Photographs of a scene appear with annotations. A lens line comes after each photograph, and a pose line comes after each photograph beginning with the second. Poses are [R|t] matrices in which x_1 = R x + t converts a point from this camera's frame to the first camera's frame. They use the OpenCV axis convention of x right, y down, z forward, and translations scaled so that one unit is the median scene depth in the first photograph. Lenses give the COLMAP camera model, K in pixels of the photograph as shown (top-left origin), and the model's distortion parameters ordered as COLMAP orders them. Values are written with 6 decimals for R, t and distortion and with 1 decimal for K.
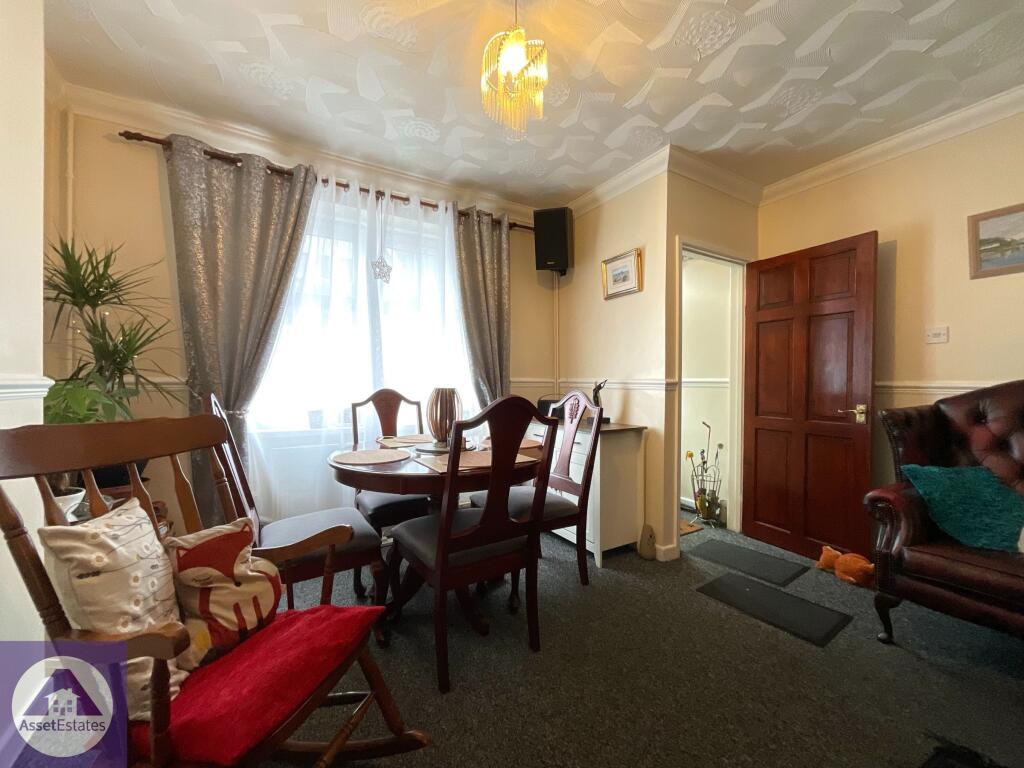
lens RADIAL K [[413.6, 0, 513.3], [0, 413.6, 385.3], [0, 0, 1]] dist [0.001506, 0.000286]
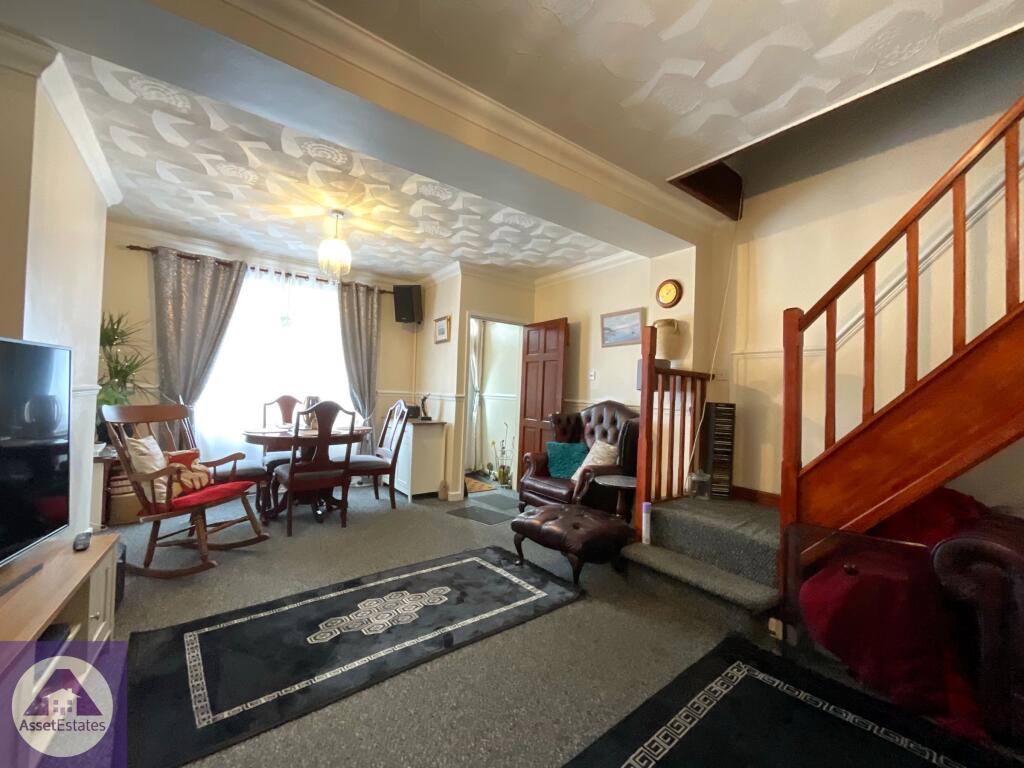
lens RADIAL K [[413.6, 0, 509.8], [0, 413.6, 385.4], [0, 0, 1]] dist [0.001506, 0.000286]
pose [[0.995249, 0.033030, 0.091589, 0.474749], [-0.030802, 0.999197, -0.025634, -0.016794], [-0.092362, 0.022691, 0.995467, -0.800727]]
